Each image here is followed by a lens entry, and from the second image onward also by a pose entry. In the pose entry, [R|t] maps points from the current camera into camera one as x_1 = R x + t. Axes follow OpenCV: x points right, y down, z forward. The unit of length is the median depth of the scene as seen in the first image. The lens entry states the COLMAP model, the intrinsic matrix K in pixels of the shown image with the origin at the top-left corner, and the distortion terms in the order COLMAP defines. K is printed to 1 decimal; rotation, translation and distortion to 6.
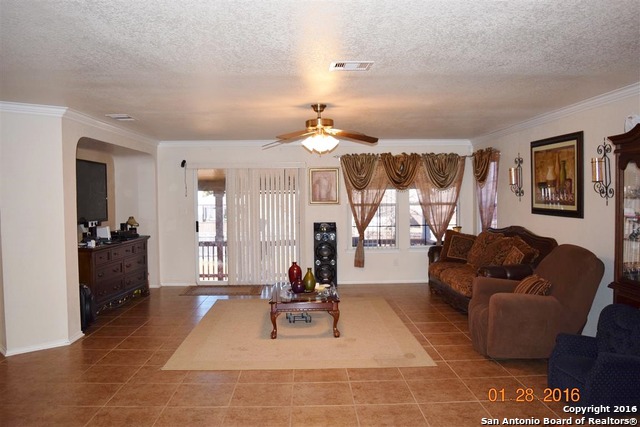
lens RADIAL K [[510.9, 0, 319.6], [0, 510.9, 212.4], [0, 0, 1]] dist [-0.073672, -0.002928]
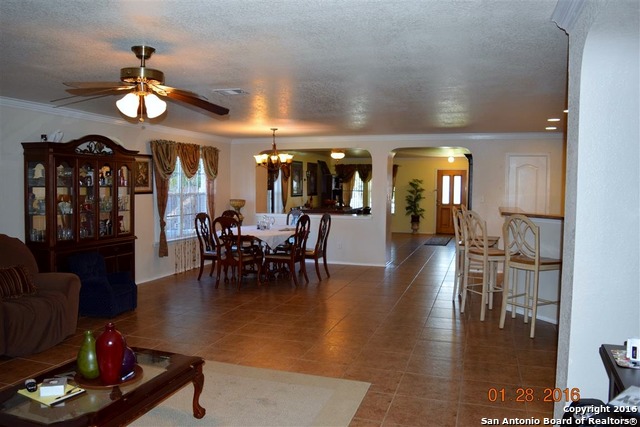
lens RADIAL K [[510.9, 0, 319.4], [0, 510.9, 212.9], [0, 0, 1]] dist [-0.073672, -0.002928]
pose [[-0.943087, -0.018087, 0.332053, -0.553147], [0.010081, 0.996506, 0.082912, -0.059691], [-0.332393, 0.081541, -0.939610, 1.961824]]
